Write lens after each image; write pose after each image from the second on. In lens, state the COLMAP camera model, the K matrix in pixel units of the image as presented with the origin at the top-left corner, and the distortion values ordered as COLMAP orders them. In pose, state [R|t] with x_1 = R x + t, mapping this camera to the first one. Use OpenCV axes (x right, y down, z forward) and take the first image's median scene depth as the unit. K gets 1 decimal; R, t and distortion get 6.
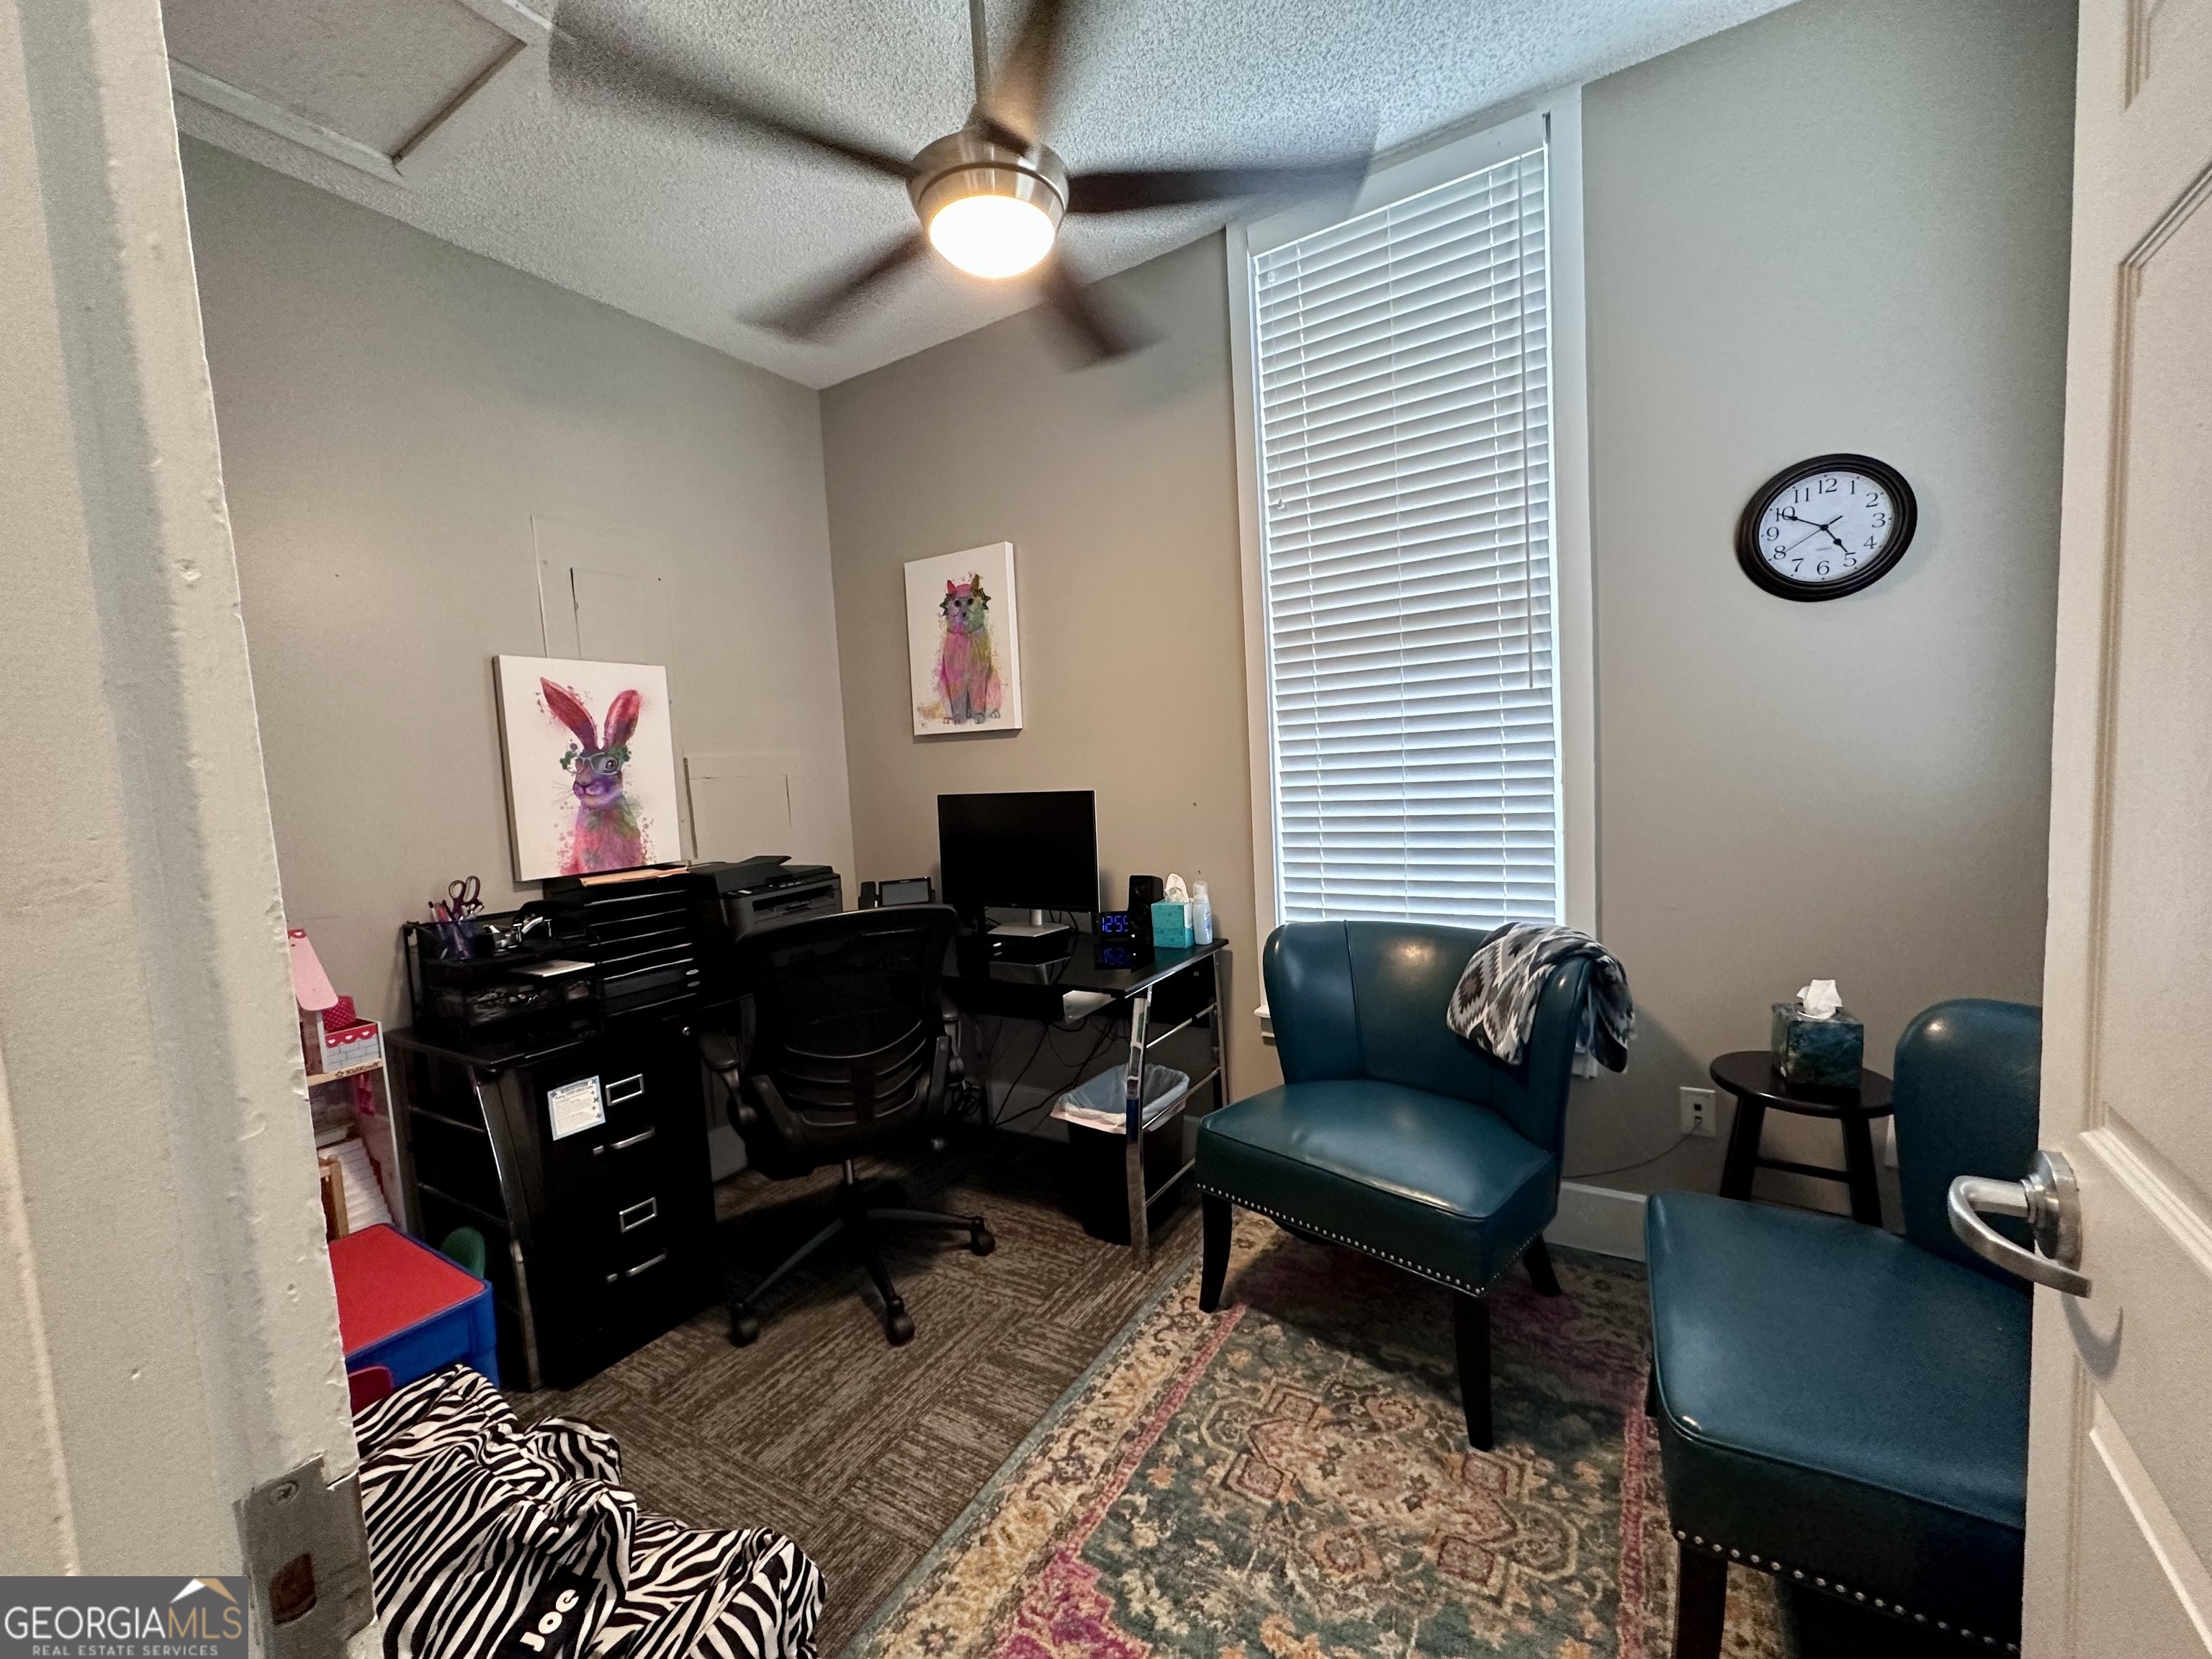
lens RADIAL K [[878.6, 0, 1108.9], [0, 878.6, 827.0], [0, 0, 1]] dist [-0.002649, 0.000062]
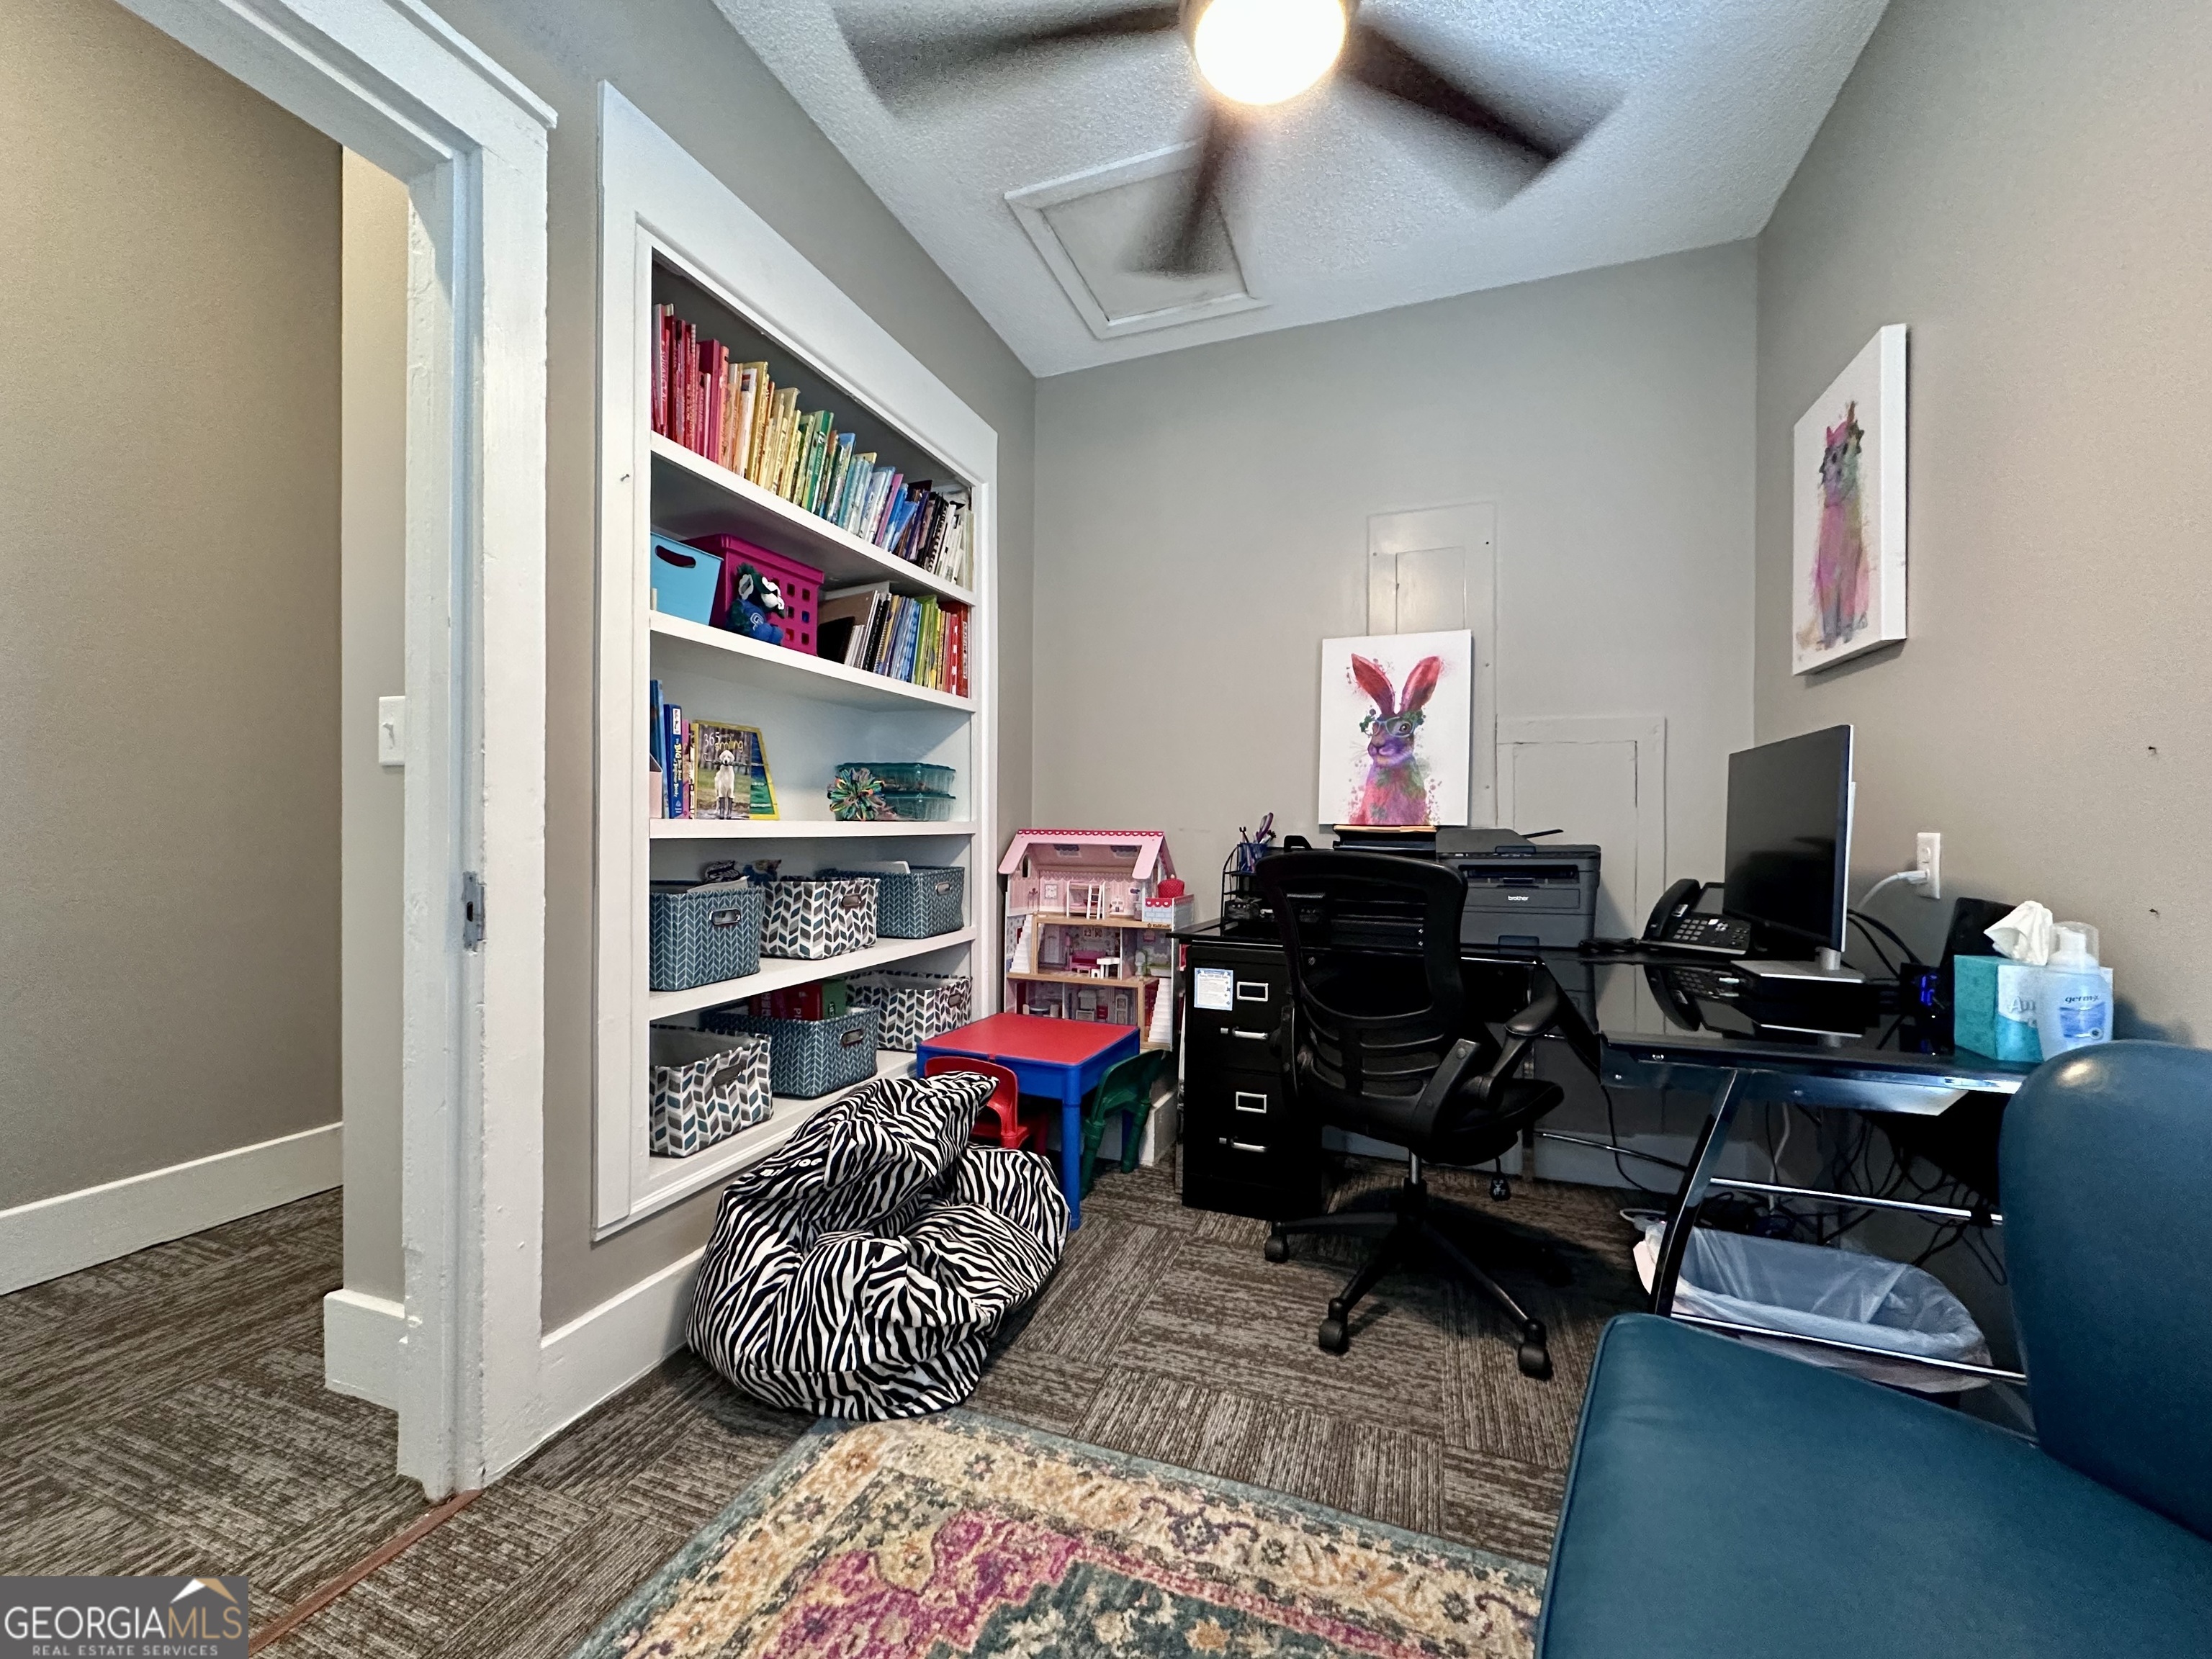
lens RADIAL K [[878.6, 0, 1106.5], [0, 878.6, 828.8], [0, 0, 1]] dist [-0.002649, 0.000062]
pose [[0.182163, 0.057155, -0.981606, 0.608993], [-0.093251, 0.994814, 0.040619, 0.059896], [0.978837, 0.084137, 0.186548, 0.632699]]
